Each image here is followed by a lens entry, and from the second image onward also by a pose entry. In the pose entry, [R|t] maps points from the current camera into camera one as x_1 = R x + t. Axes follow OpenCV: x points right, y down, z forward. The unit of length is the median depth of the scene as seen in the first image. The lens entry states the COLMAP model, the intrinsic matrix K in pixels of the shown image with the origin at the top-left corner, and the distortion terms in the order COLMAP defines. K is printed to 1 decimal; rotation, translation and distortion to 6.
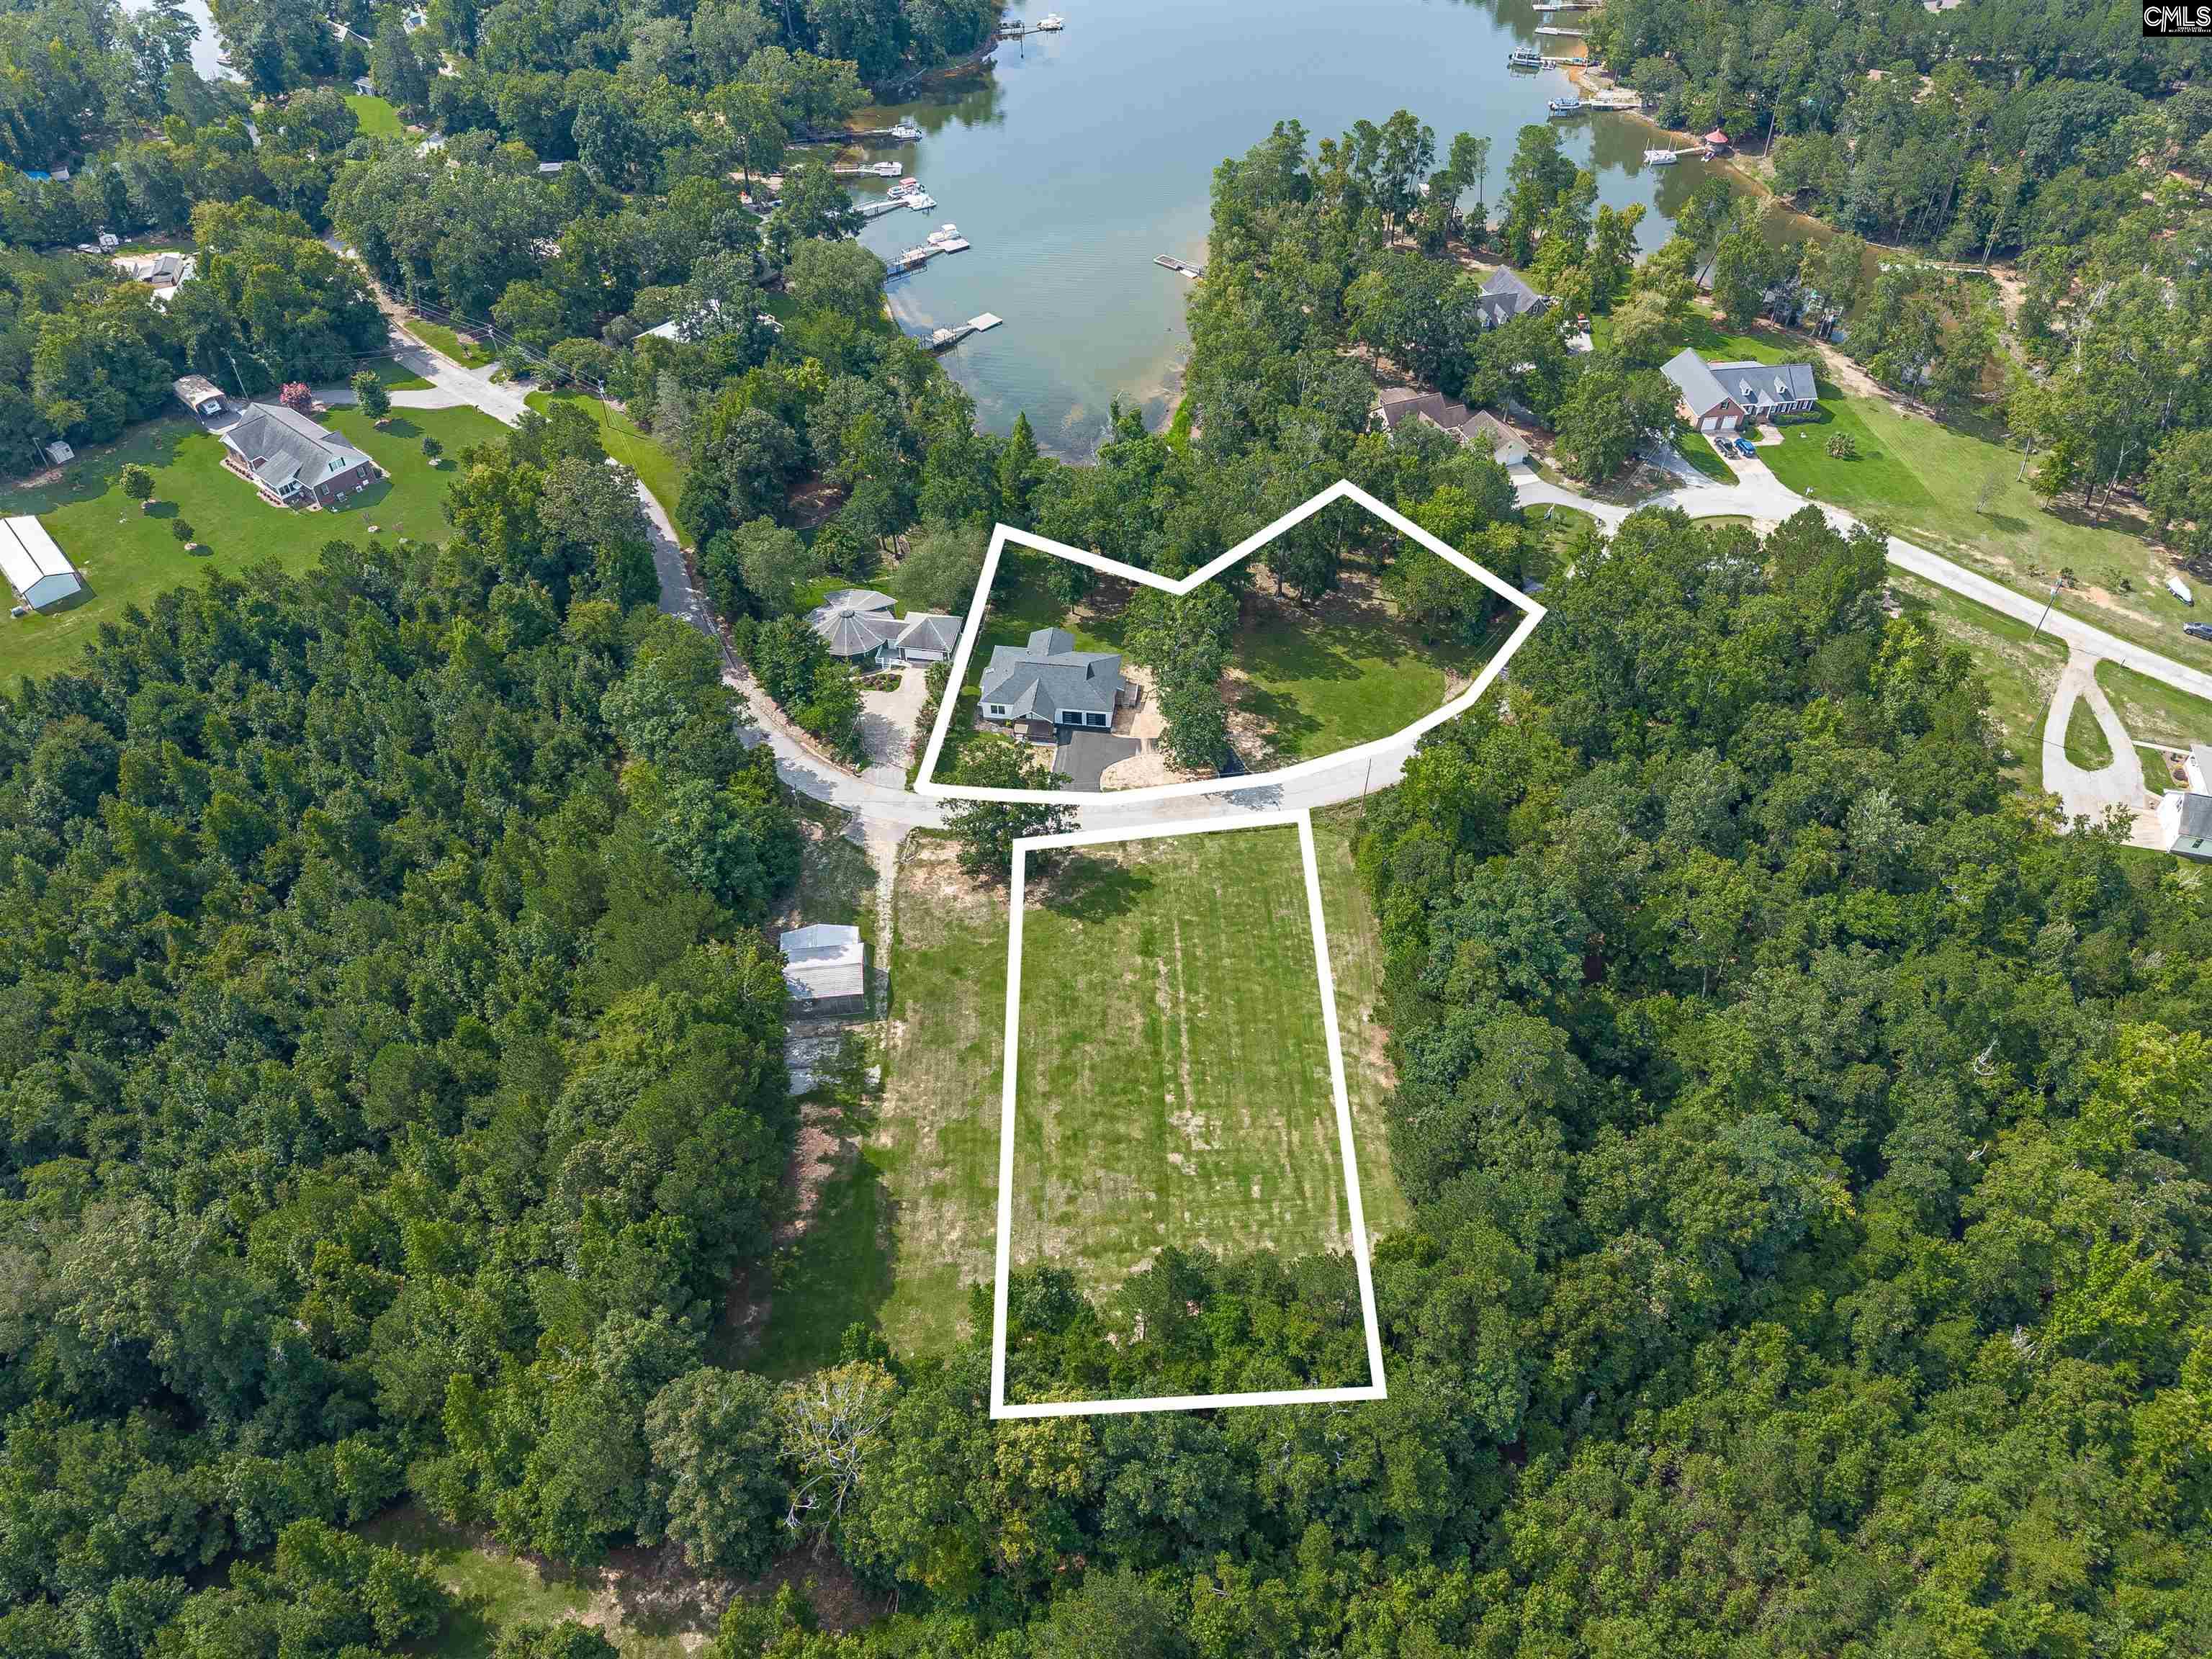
lens RADIAL K [[1531.5, 0, 1082.9], [0, 1531.5, 822.6], [0, 0, 1]] dist [0.002715, -0.069882]
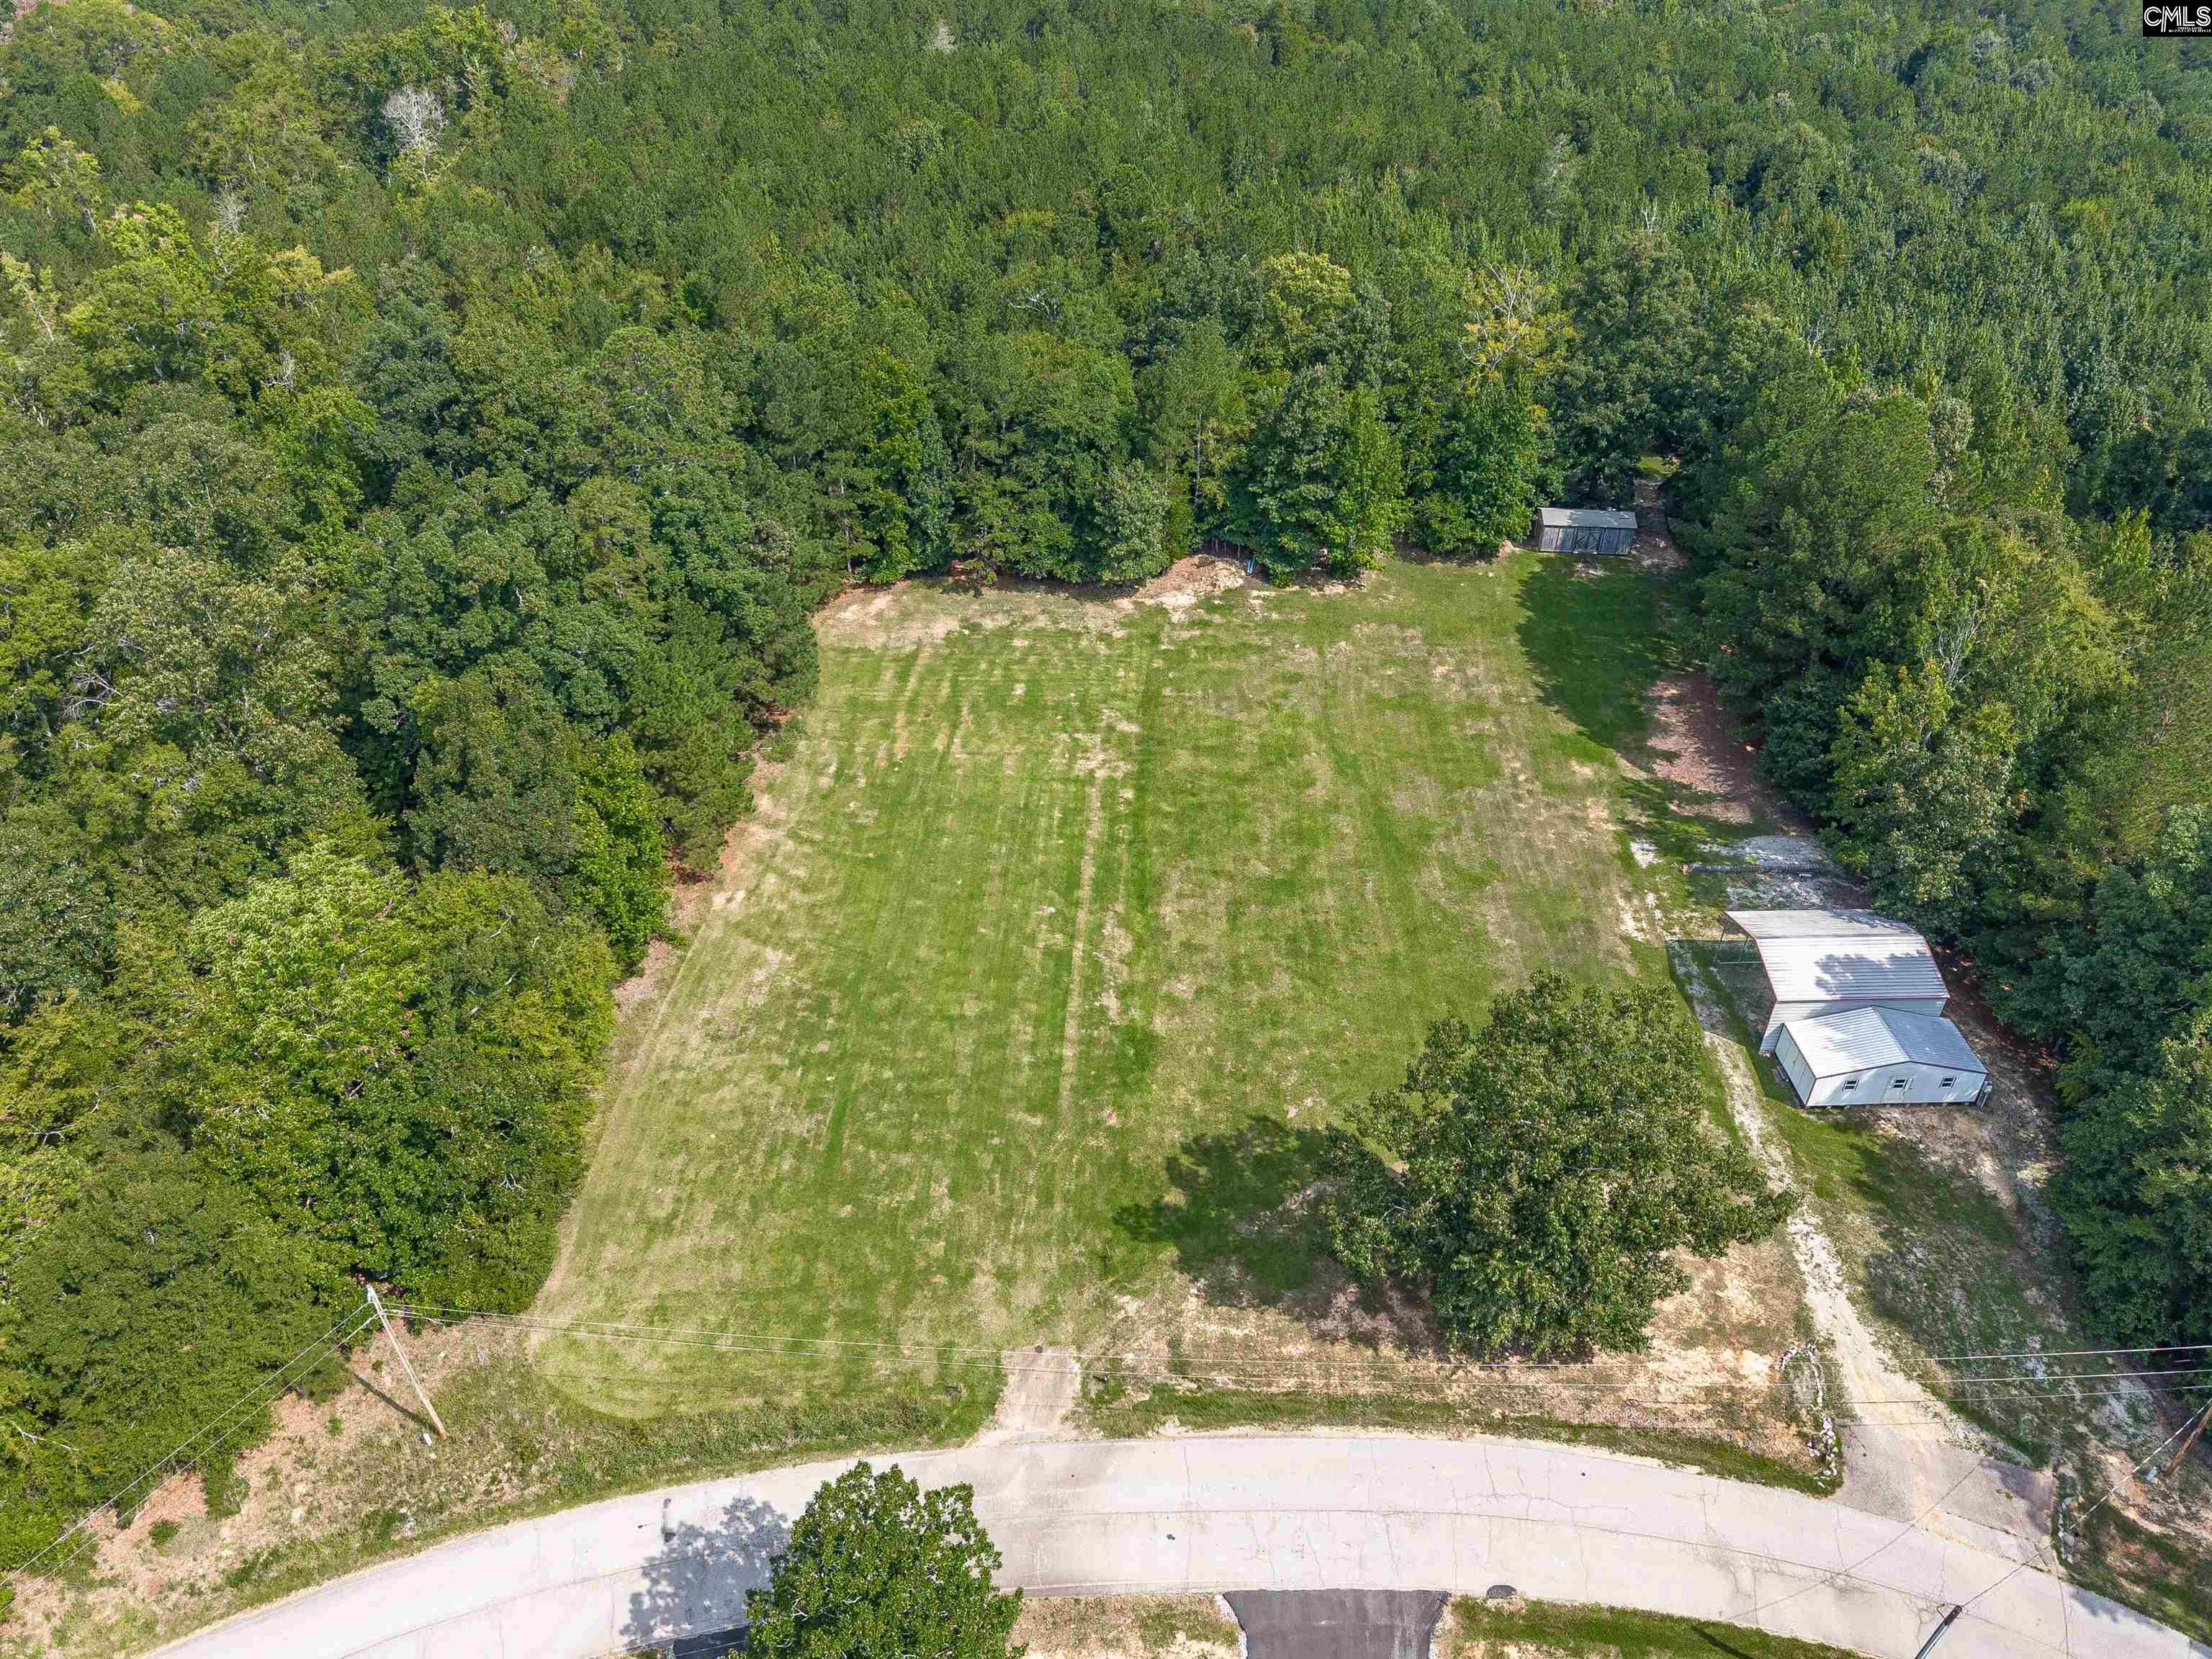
lens RADIAL K [[1537.0, 0, 1108.2], [0, 1537.0, 803.8], [0, 0, 1]] dist [0.008786, -0.074422]
pose [[-0.998247, -0.026963, 0.052682, 0.024396], [0.046142, 0.202824, 0.978127, -0.311963], [-0.037058, 0.978844, -0.201224, 0.855283]]
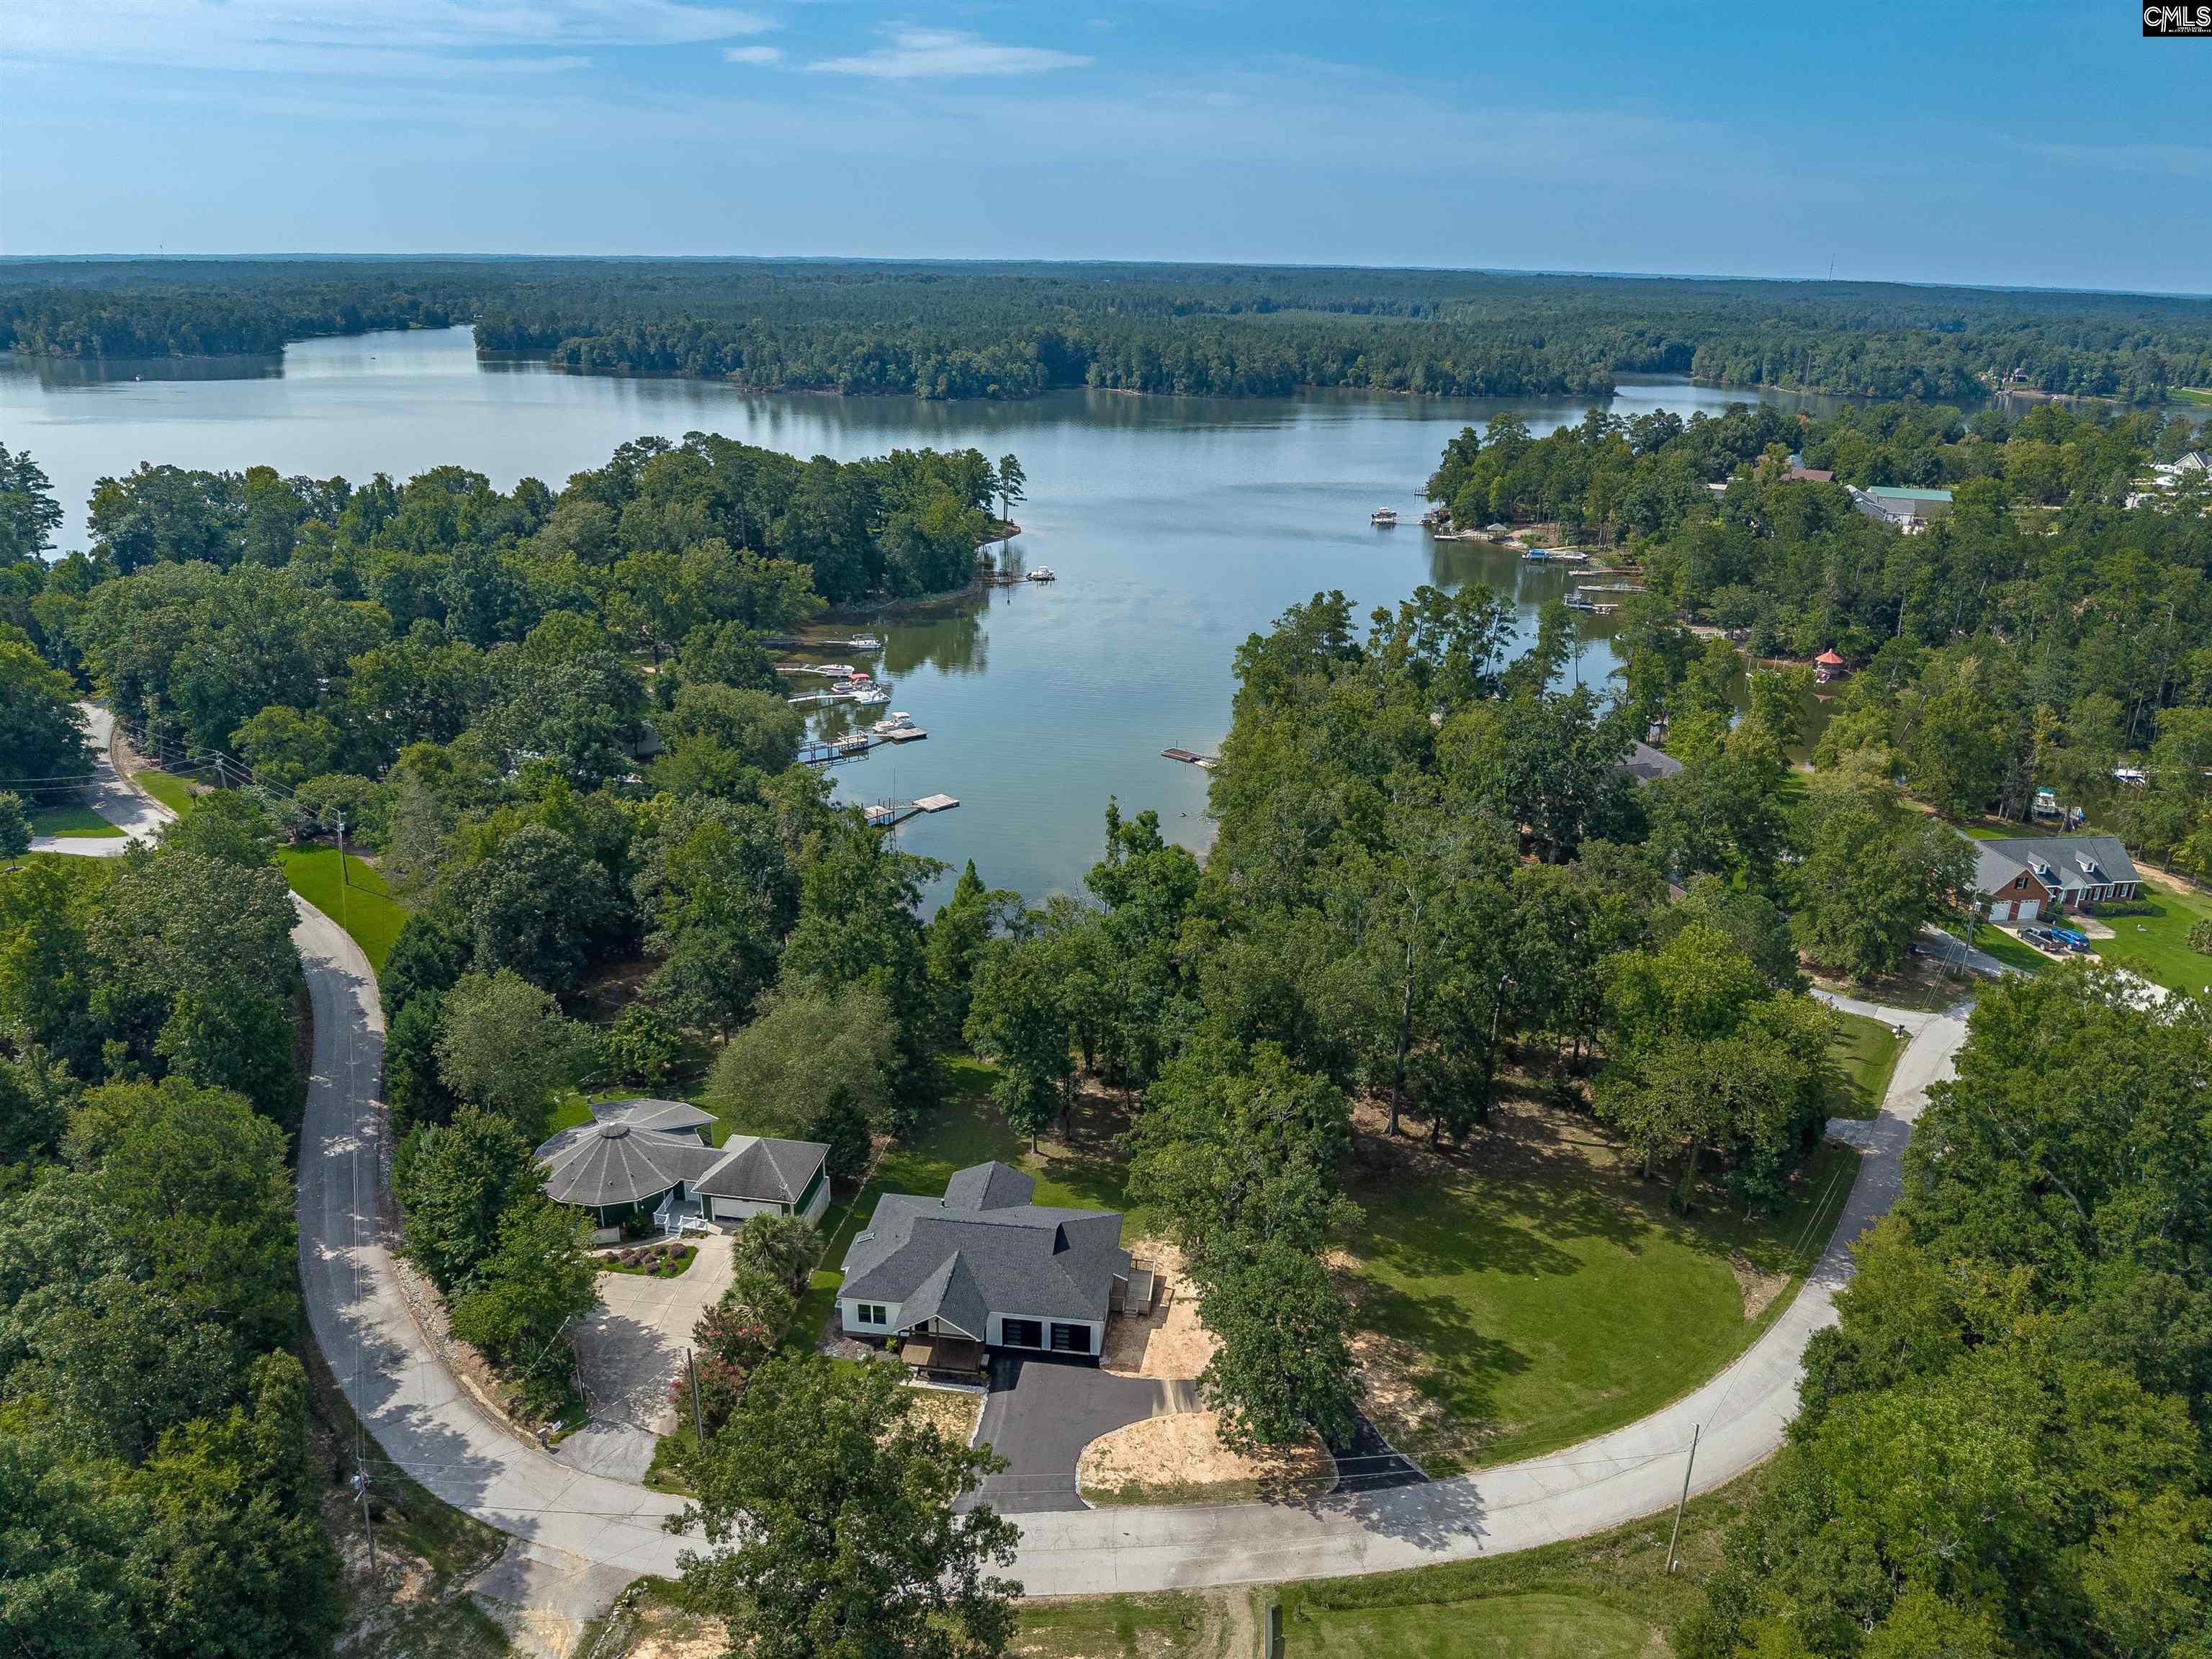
lens RADIAL K [[1531.5, 0, 1082.9], [0, 1531.5, 822.6], [0, 0, 1]] dist [0.002715, -0.069882]
pose [[0.999797, 0.019914, 0.002924, 0.007682], [-0.016779, 0.904865, -0.425368, -0.008362], [-0.011117, 0.425233, 0.905016, 0.480590]]
